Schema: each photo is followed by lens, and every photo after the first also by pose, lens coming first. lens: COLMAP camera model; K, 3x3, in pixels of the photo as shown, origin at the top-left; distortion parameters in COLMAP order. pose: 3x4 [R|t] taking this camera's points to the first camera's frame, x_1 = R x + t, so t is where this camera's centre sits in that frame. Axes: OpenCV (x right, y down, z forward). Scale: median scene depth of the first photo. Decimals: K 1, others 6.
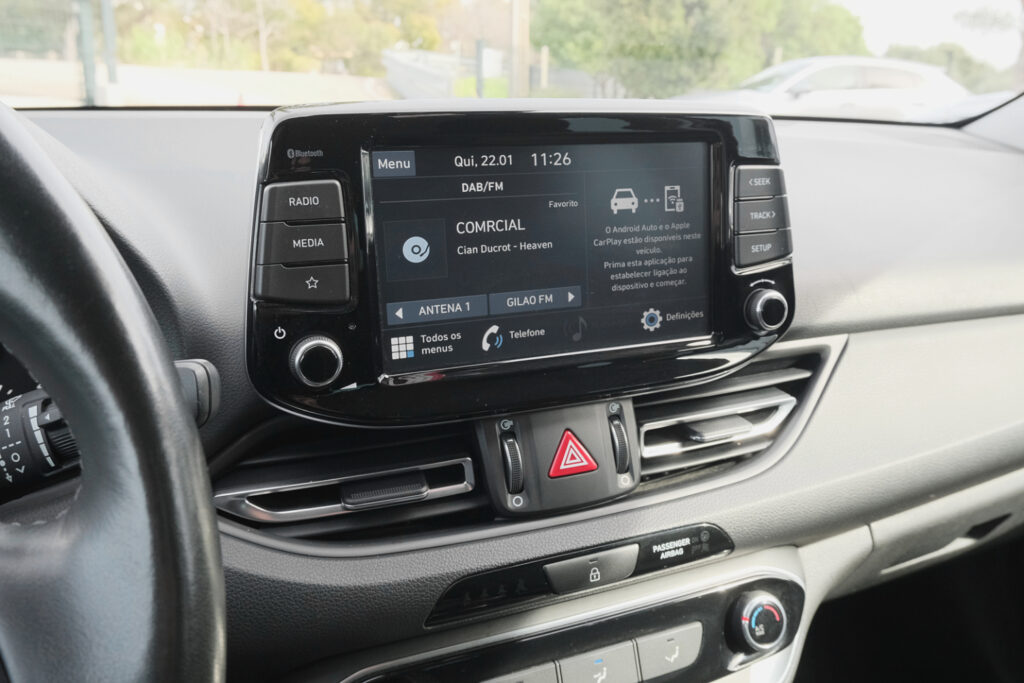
lens RADIAL K [[880.8, 0, 515.3], [0, 880.8, 341.6], [0, 0, 1]] dist [-0.019525, -0.009882]
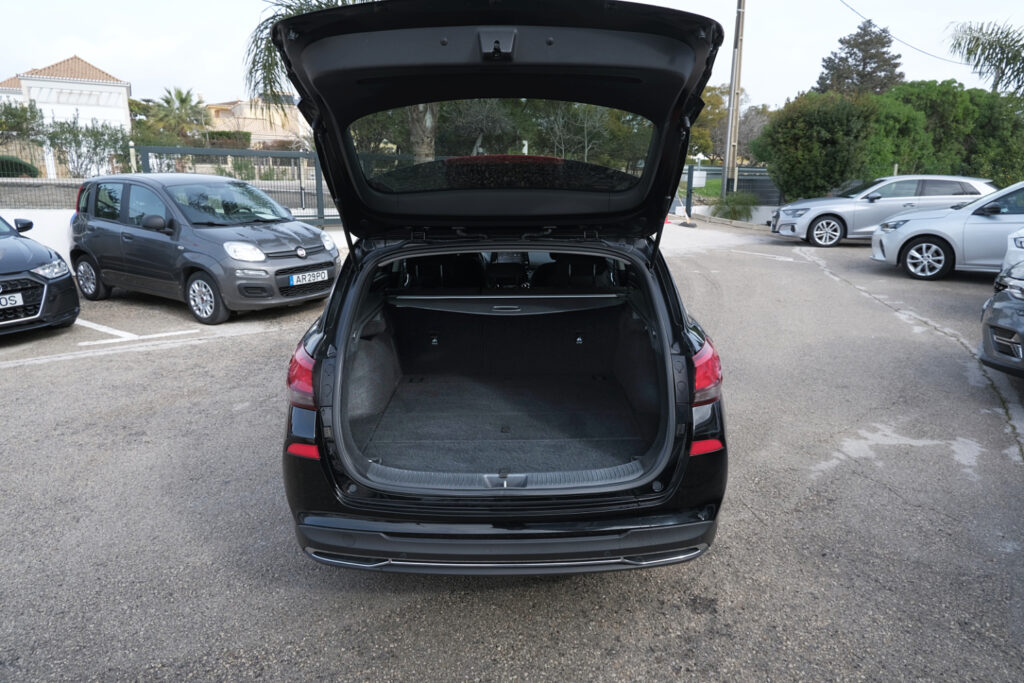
lens RADIAL K [[659.1, 0, 508.6], [0, 659.1, 341.0], [0, 0, 1]] dist [0.000784, 0.001140]
pose [[0.922032, 0.069579, -0.380810, 0.196780], [-0.082612, 0.996420, -0.017966, 0.062168], [0.378197, 0.048025, 0.924479, -0.403454]]
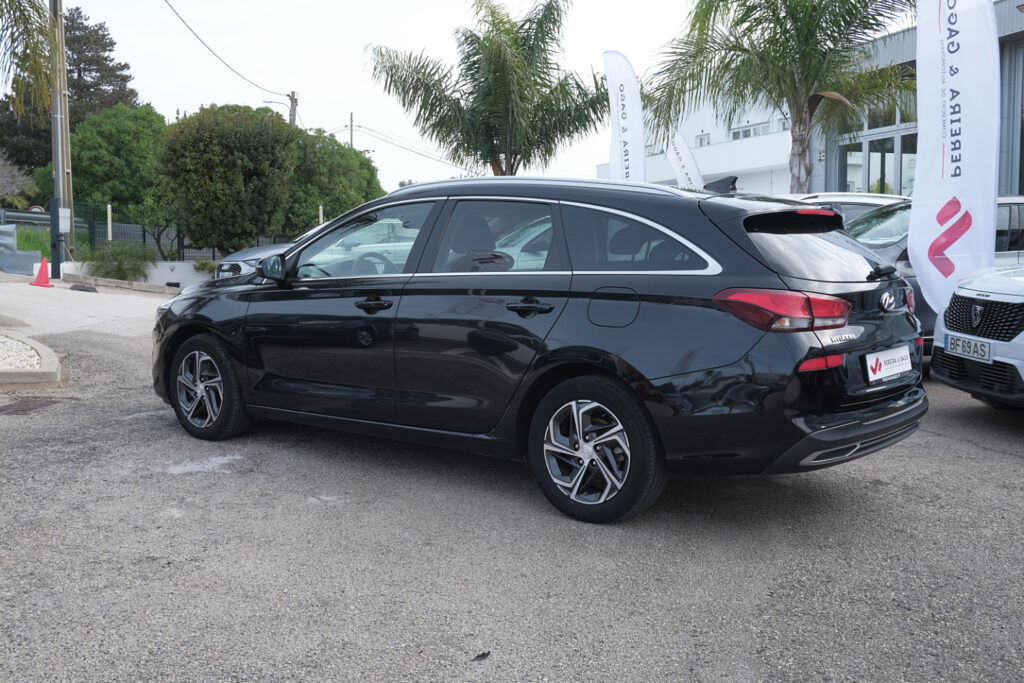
lens RADIAL K [[1094.6, 0, 512.8], [0, 1094.6, 339.4], [0, 0, 1]] dist [0.057893, 0.000000]
pose [[0.883697, -0.061054, 0.464061, -0.245428], [0.142468, 0.979498, -0.142431, 0.130969], [-0.445851, 0.191979, 0.874278, -0.542052]]
